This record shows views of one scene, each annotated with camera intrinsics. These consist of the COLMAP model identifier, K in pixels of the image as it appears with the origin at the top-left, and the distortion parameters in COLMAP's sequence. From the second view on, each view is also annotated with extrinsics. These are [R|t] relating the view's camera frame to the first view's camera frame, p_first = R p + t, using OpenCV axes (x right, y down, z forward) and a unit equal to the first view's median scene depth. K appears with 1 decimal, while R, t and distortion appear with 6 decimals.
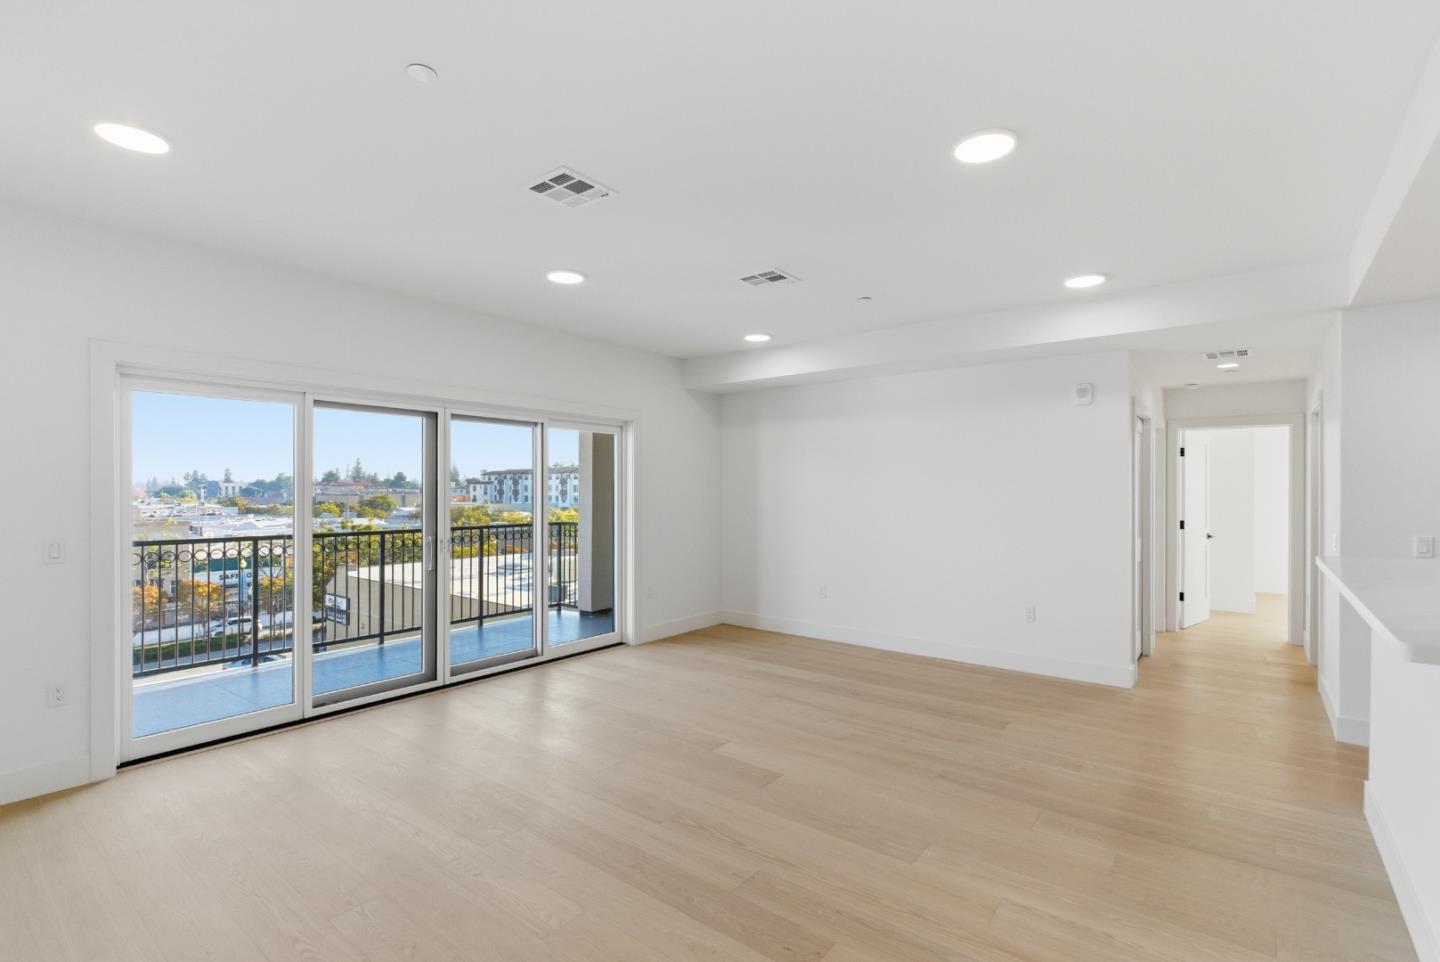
lens RADIAL K [[665.4, 0, 720.3], [0, 665.4, 489.1], [0, 0, 1]] dist [0.003206, 0.000429]
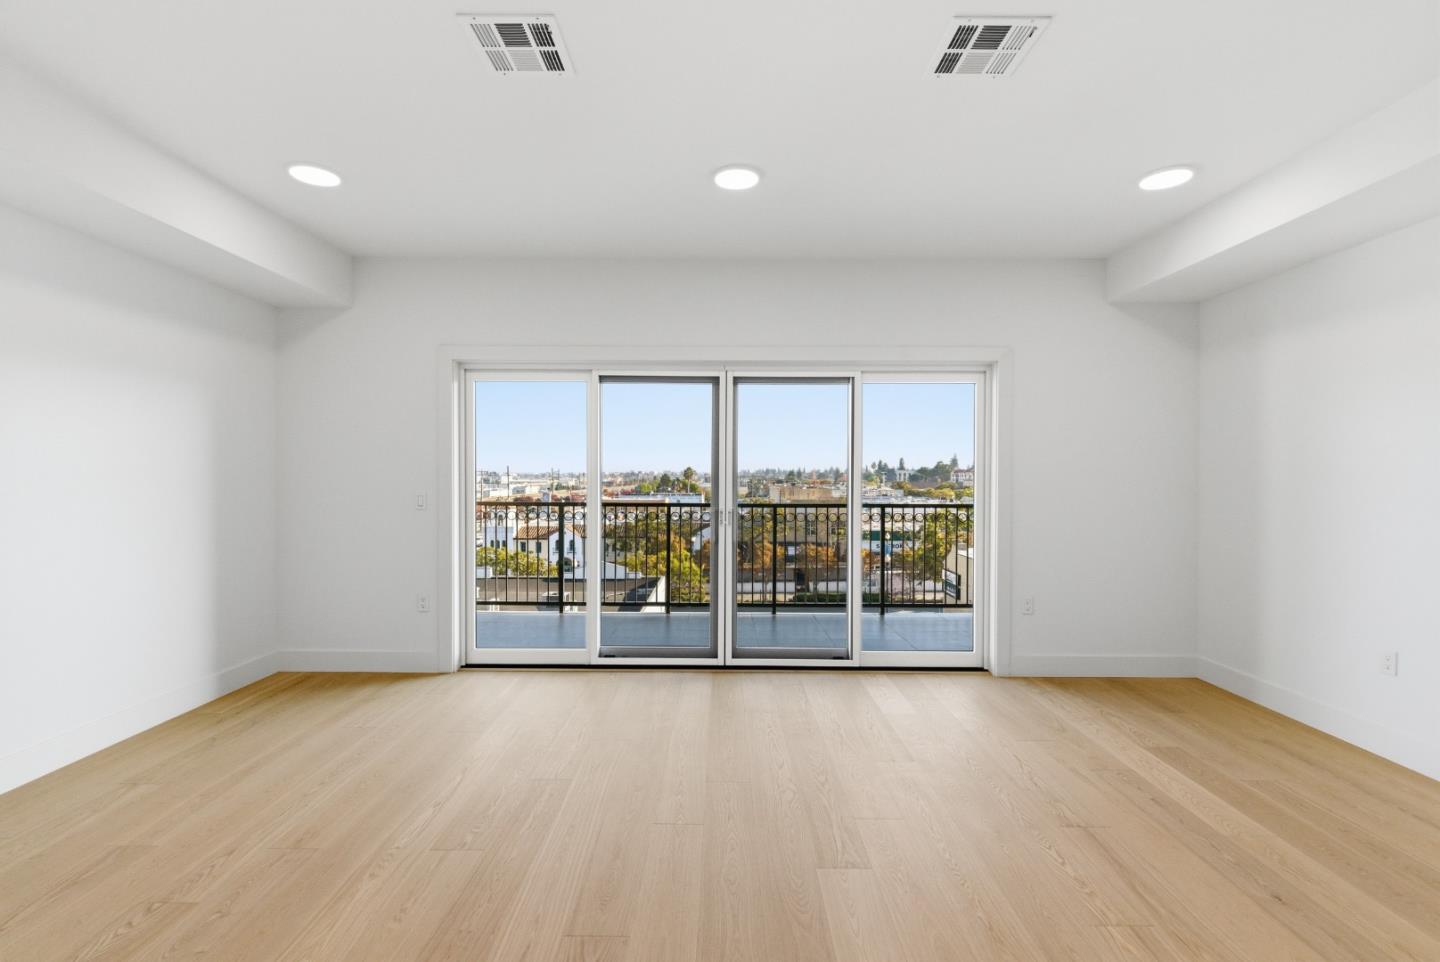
lens RADIAL K [[655.3, 0, 716.8], [0, 655.3, 479.2], [0, 0, 1]] dist [0.002341, 0.000695]
pose [[0.612520, 0.005330, -0.790437, 0.328203], [-0.000700, 0.999981, 0.006201, 0.026803], [0.790454, -0.003244, 0.612512, 0.453846]]
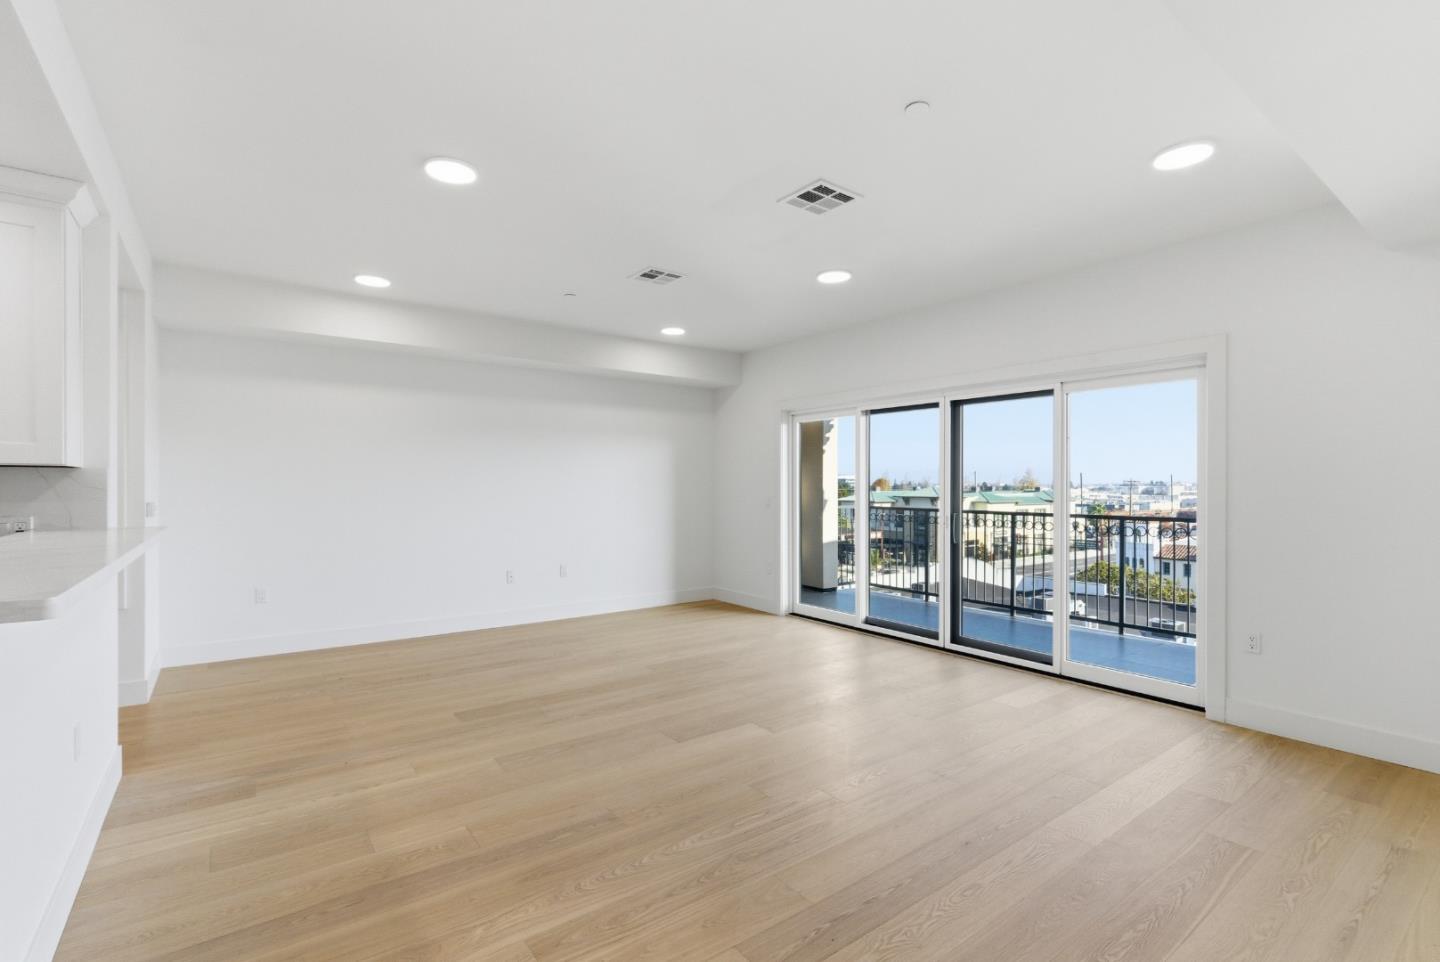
lens RADIAL K [[655.3, 0, 720.6], [0, 655.3, 485.2], [0, 0, 1]] dist [0.002341, 0.000695]
pose [[-0.257355, -0.000764, -0.966317, 0.779853], [0.001607, 0.999998, -0.001219, 0.026760], [0.966316, -0.001866, -0.257353, 0.982448]]
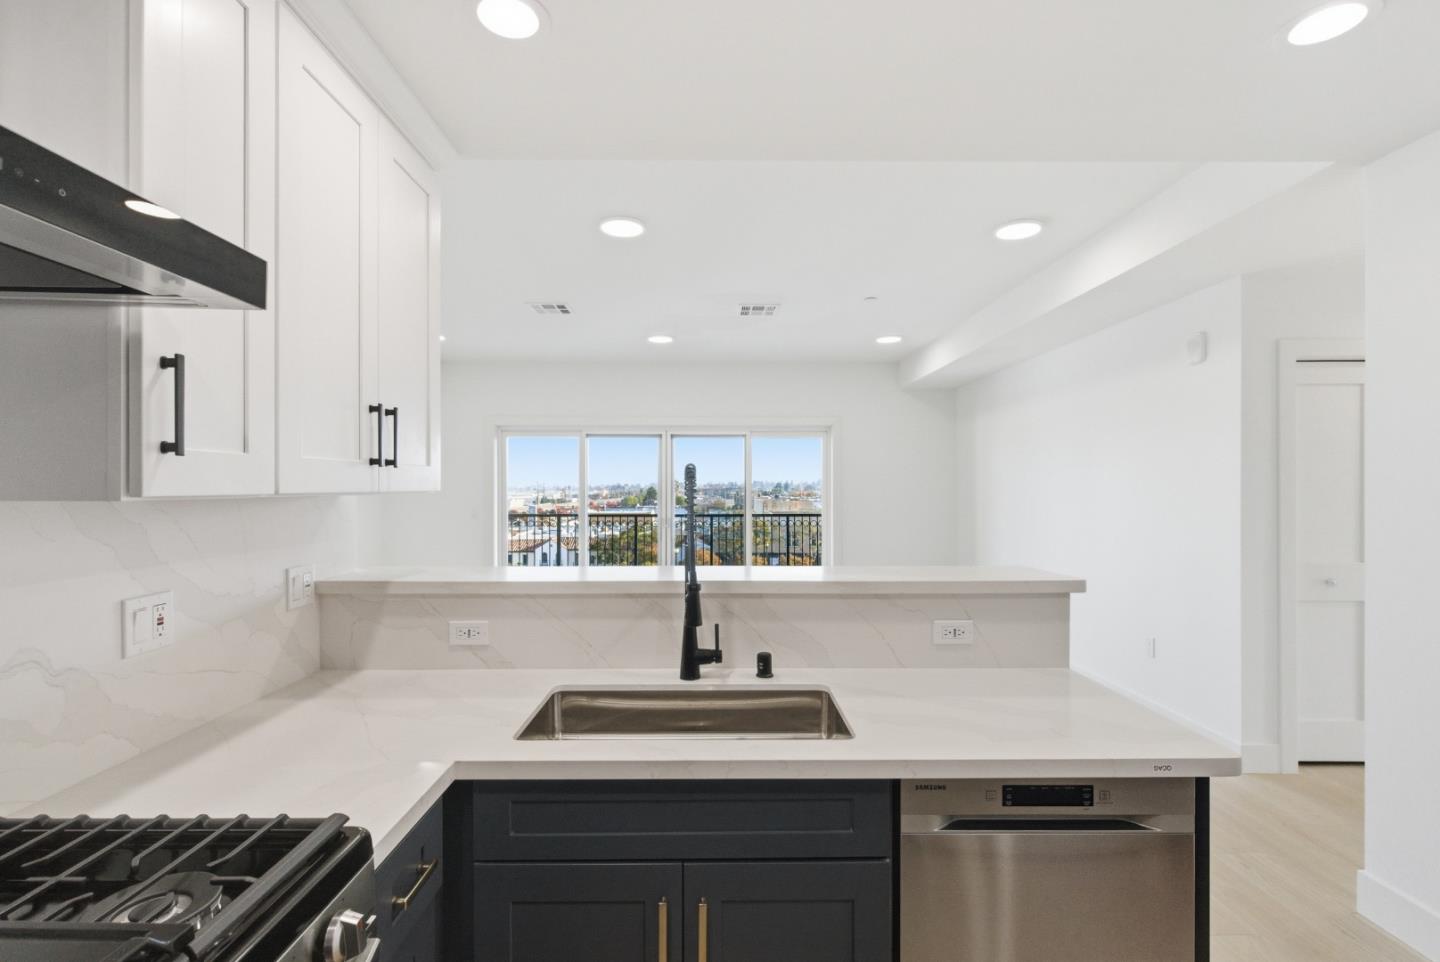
lens RADIAL K [[655.3, 0, 730.6], [0, 655.3, 482.8], [0, 0, 1]] dist [0.002341, 0.000695]
pose [[0.644377, -0.007284, -0.764674, 0.857462], [0.002903, 0.999971, -0.007078, 0.005753], [0.764703, 0.002341, 0.644379, 0.175202]]
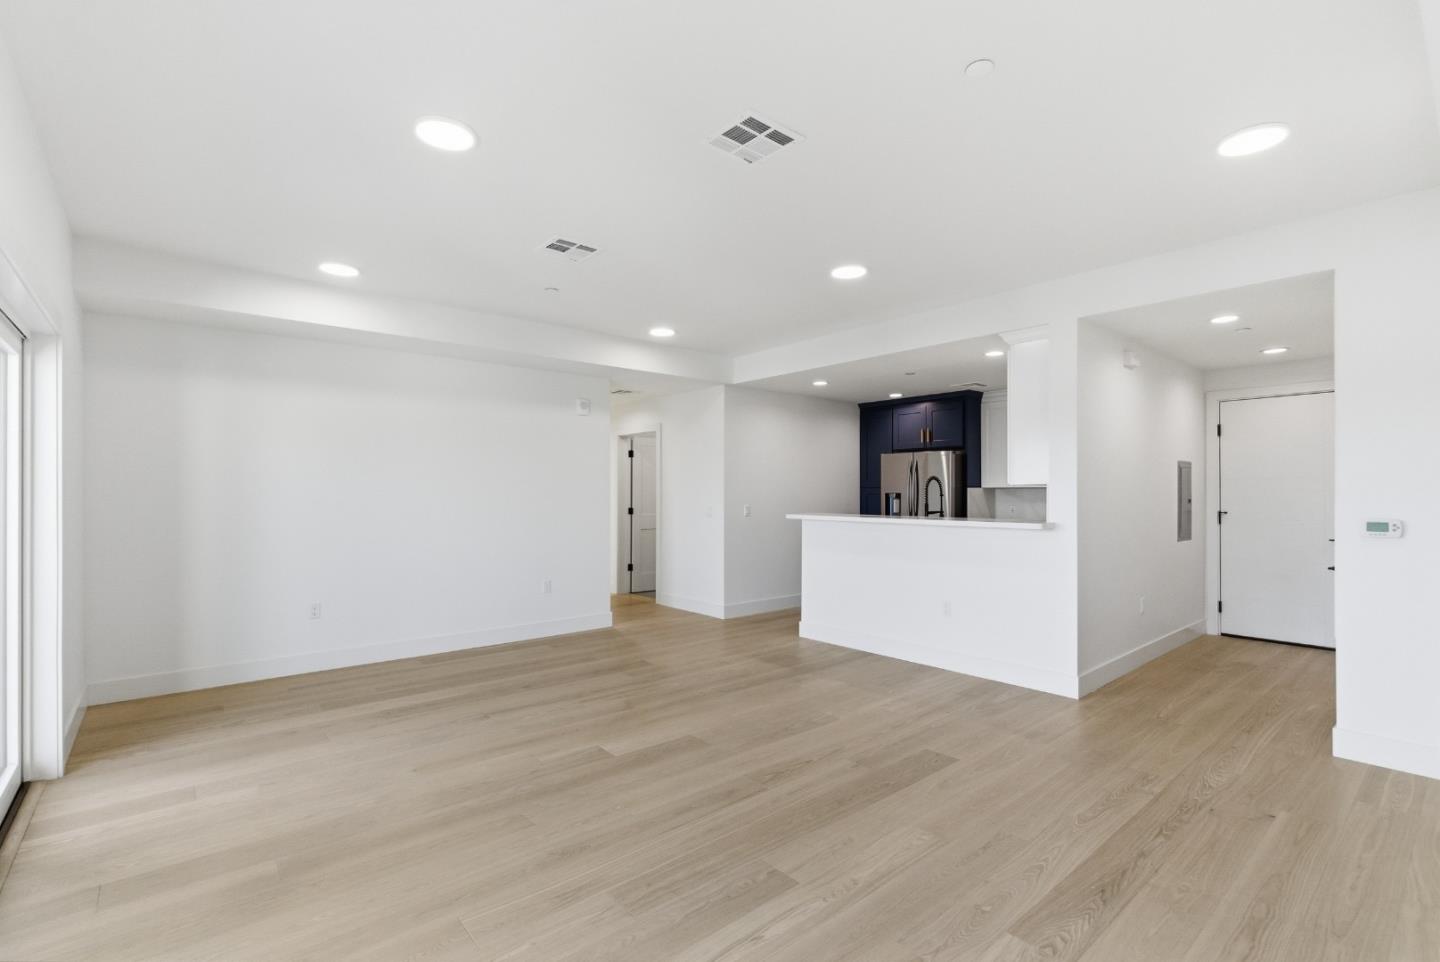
lens RADIAL K [[655.3, 0, 719.8], [0, 655.3, 481.4], [0, 0, 1]] dist [0.002341, 0.000695]
pose [[0.200177, 0.015532, 0.979637, -0.712625], [-0.002282, 0.999879, -0.015387, 0.021675], [-0.979757, 0.000845, 0.200189, 0.548551]]
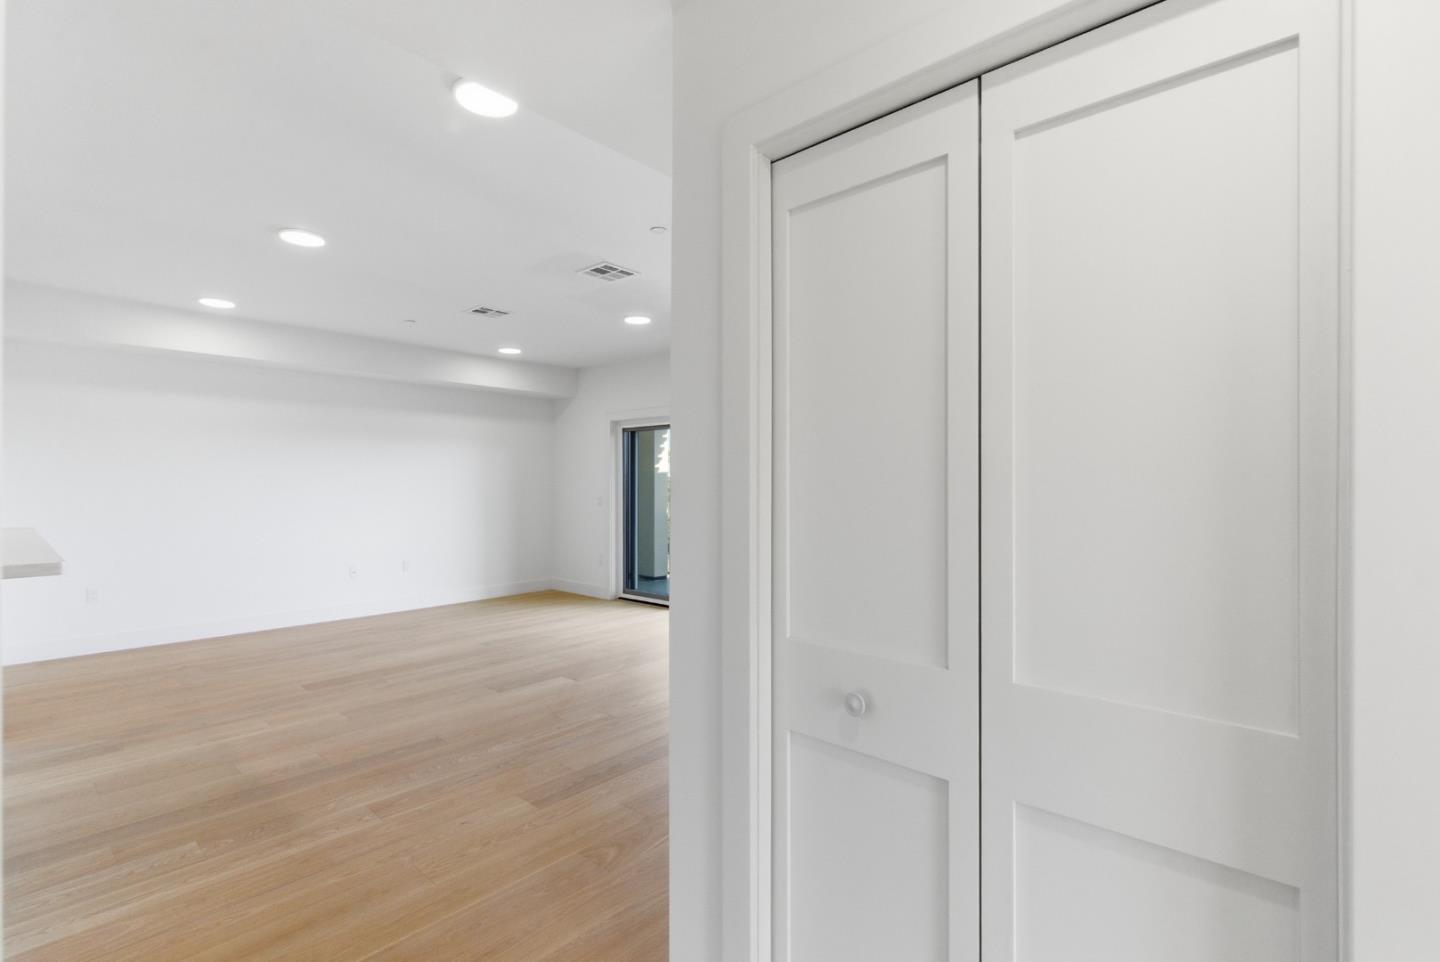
lens RADIAL K [[655.3, 0, 714.0], [0, 655.3, 480.9], [0, 0, 1]] dist [0.002341, 0.000695]
pose [[-0.066434, -0.004261, -0.997782, 0.993385], [0.004608, 0.999979, -0.004578, 0.020314], [0.997780, -0.004902, -0.066413, 1.116520]]
